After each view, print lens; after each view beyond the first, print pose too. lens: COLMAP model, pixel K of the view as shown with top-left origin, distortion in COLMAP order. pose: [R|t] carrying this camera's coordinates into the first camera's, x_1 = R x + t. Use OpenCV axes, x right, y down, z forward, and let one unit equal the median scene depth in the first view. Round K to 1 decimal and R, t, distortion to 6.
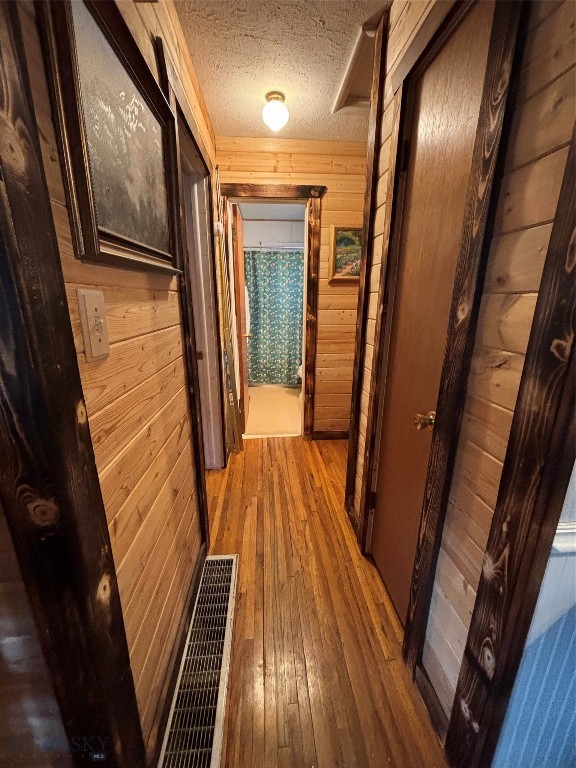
lens RADIAL K [[308.7, 0, 290.5], [0, 308.7, 385.5], [0, 0, 1]] dist [-0.000917, 0.000655]
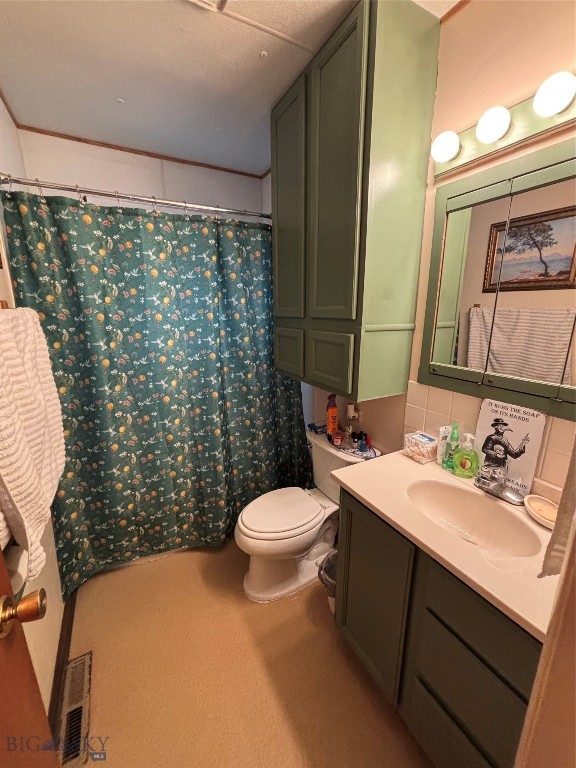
lens RADIAL K [[308.7, 0, 290.2], [0, 308.7, 377.6], [0, 0, 1]] dist [-0.000917, 0.000655]
pose [[0.905052, -0.106260, 0.411814, -0.048112], [0.123780, 0.992180, -0.016022, -0.210445], [-0.406891, 0.065475, 0.911127, 0.603772]]
